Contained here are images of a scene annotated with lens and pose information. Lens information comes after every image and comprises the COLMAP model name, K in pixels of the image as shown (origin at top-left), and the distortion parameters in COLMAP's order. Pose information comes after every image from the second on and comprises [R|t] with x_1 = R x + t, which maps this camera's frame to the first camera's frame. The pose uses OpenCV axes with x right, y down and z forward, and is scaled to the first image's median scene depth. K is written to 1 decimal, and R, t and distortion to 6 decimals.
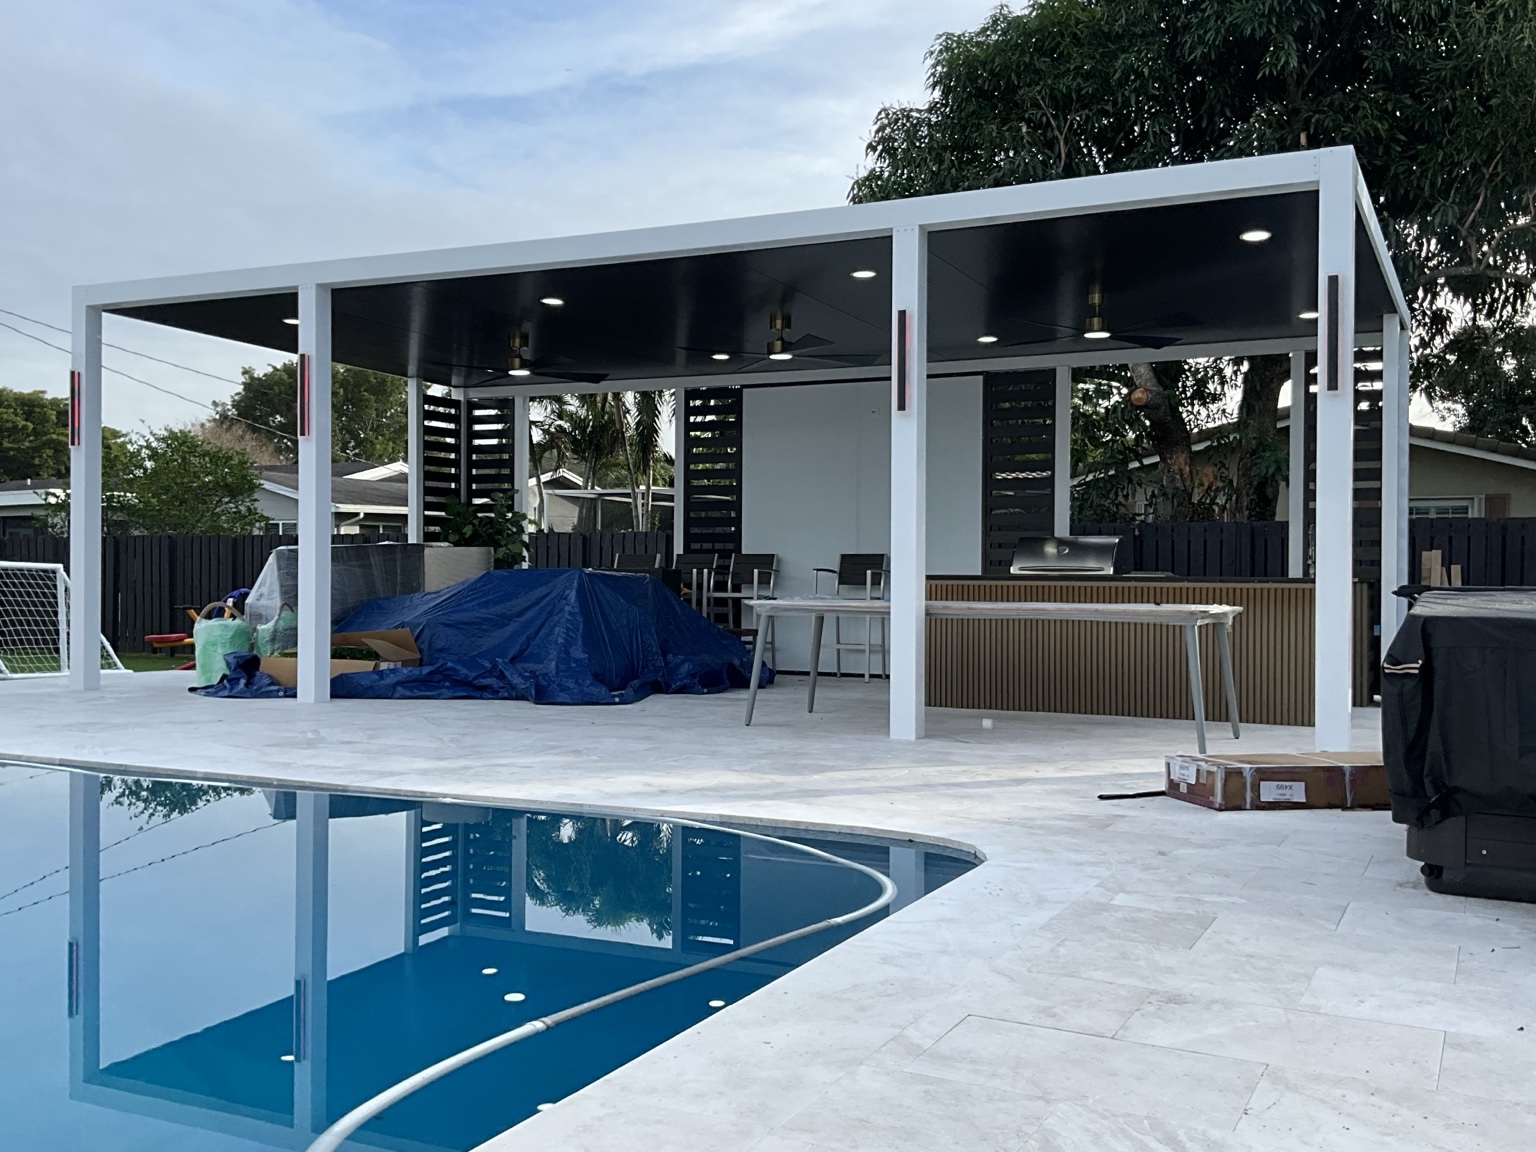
lens RADIAL K [[1482.1, 0, 768.0], [0, 1482.1, 576.0], [0, 0, 1]] dist [0.152974, -0.310343]
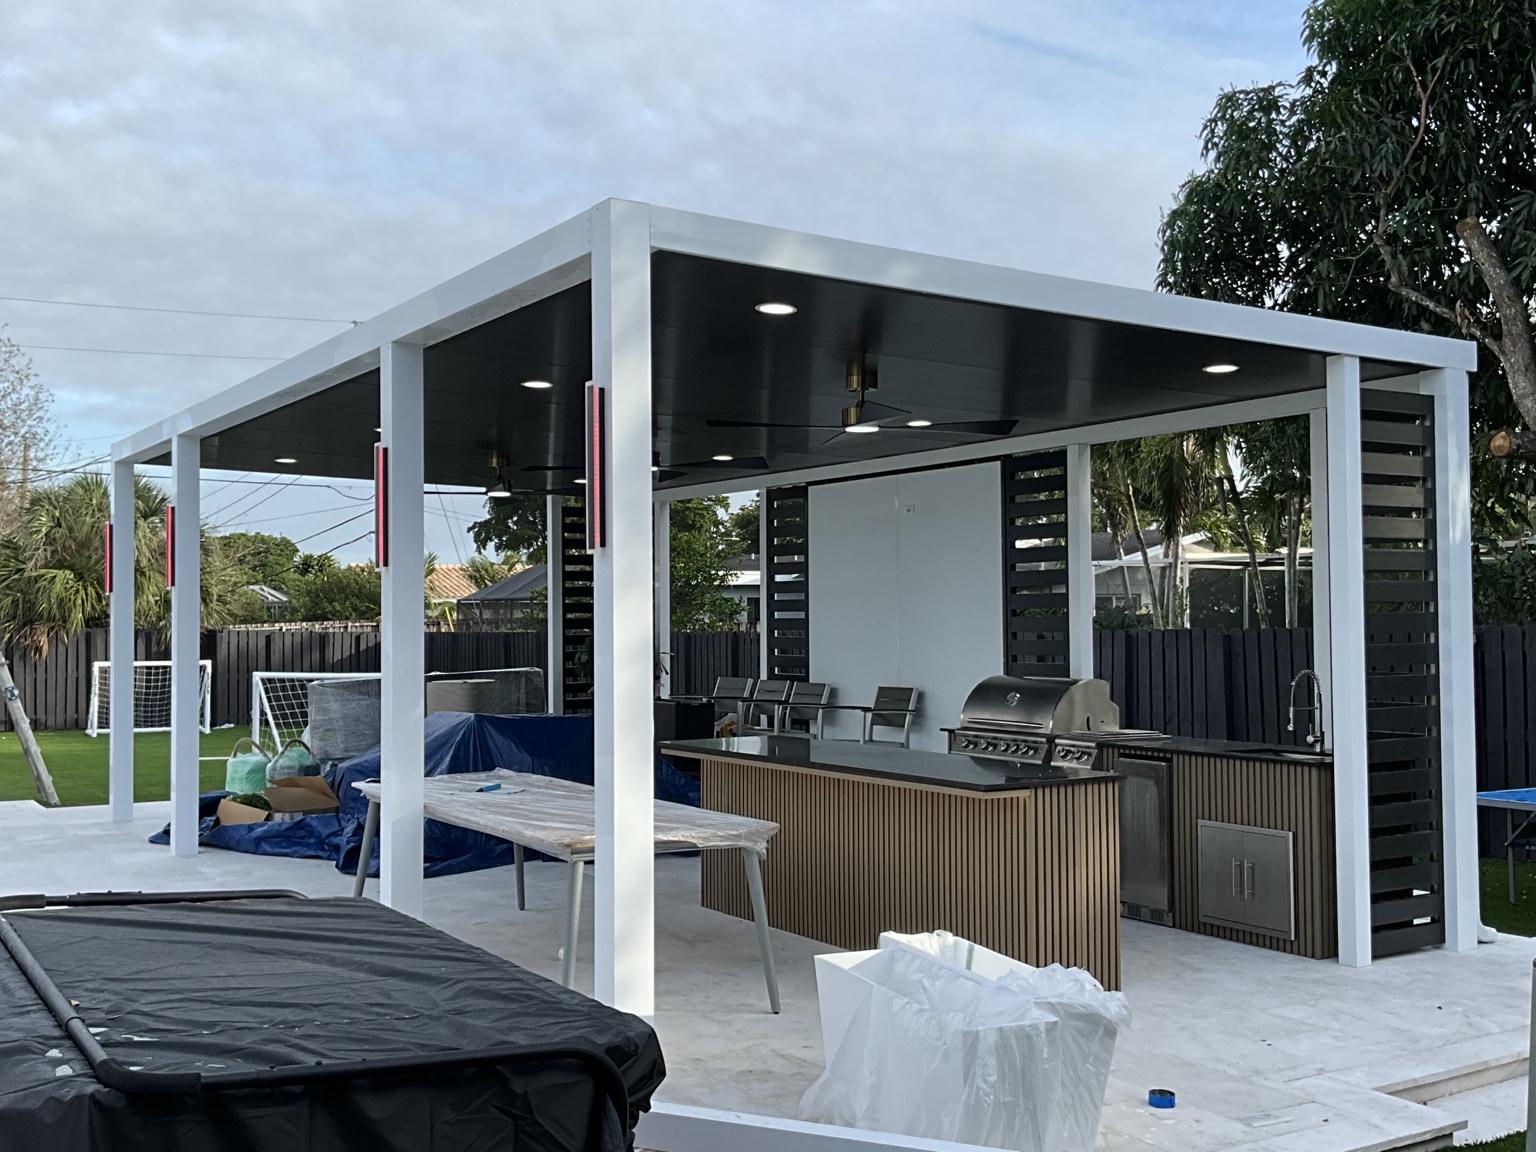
lens RADIAL K [[1596.0, 0, 769.7], [0, 1596.0, 576.4], [0, 0, 1]] dist [0.151532, -0.304251]
pose [[0.848228, -0.025264, -0.529028, 0.464302], [0.008135, 0.999365, -0.034682, -0.045718], [0.529569, 0.025114, 0.847895, 0.229578]]
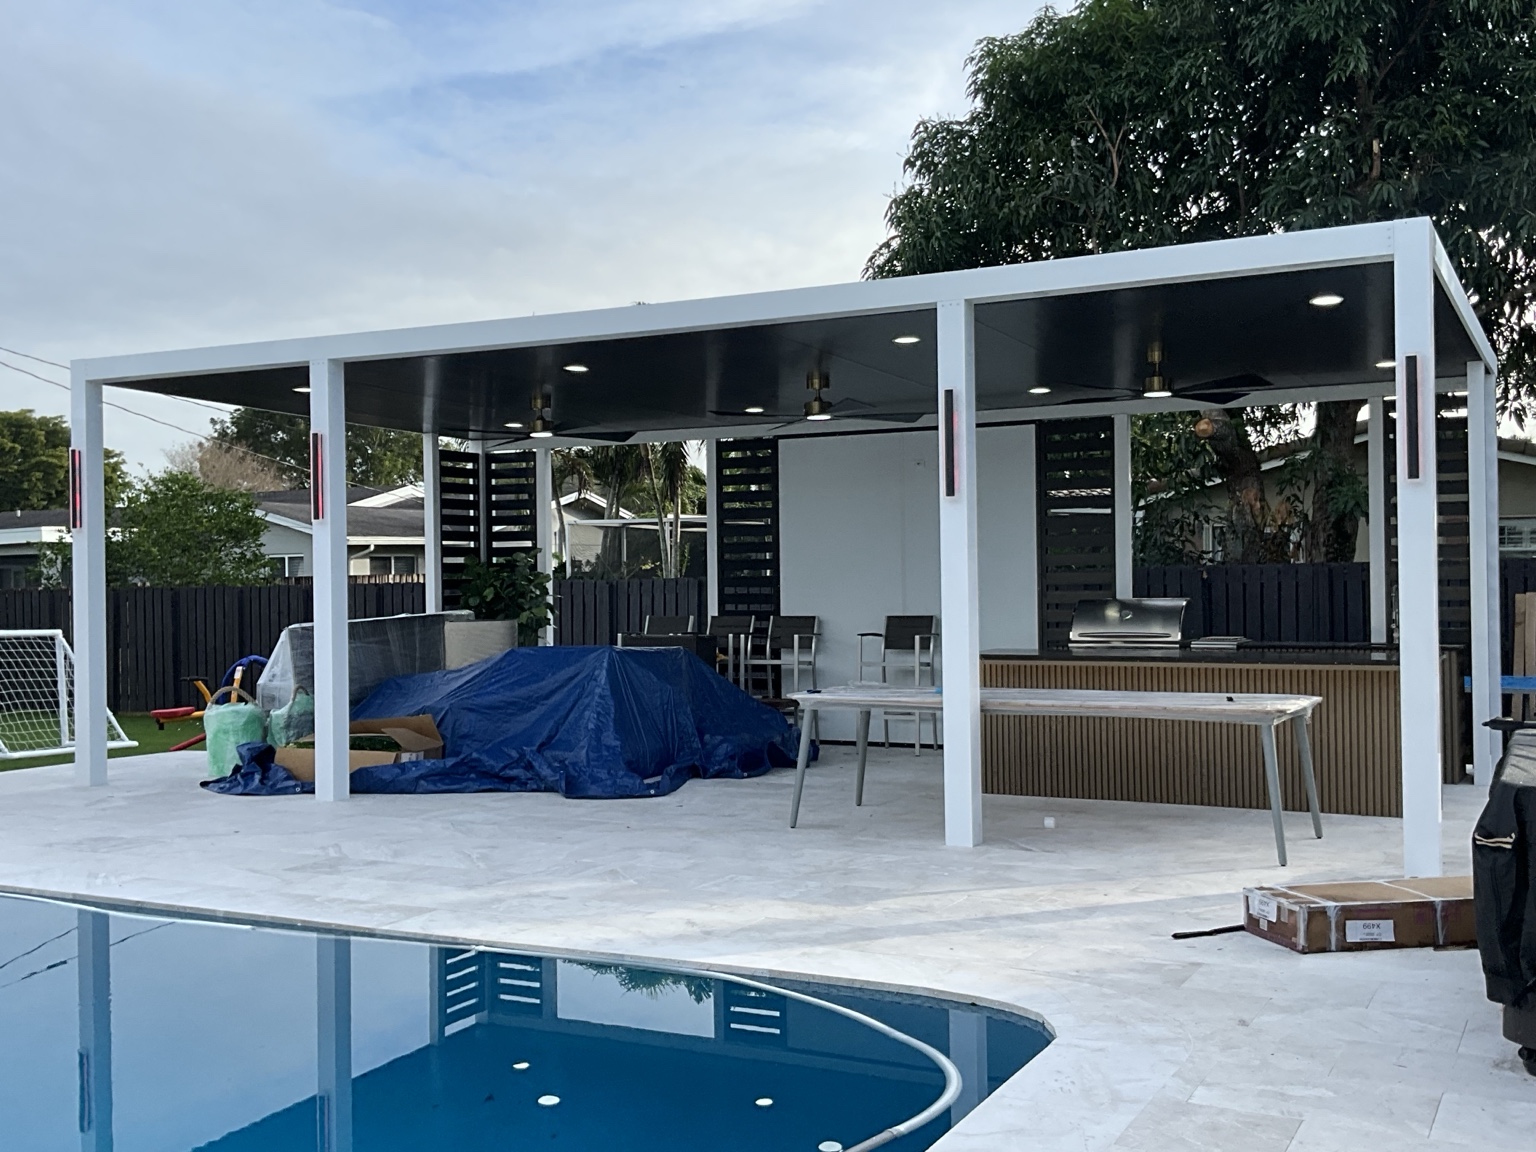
lens RADIAL K [[1596.0, 0, 769.7], [0, 1596.0, 576.4], [0, 0, 1]] dist [0.151532, -0.304251]
pose [[0.999562, -0.019960, -0.021827, -0.002116], [0.019858, 0.999791, -0.004897, -0.036308], [0.021920, 0.004462, 0.999750, -0.008571]]
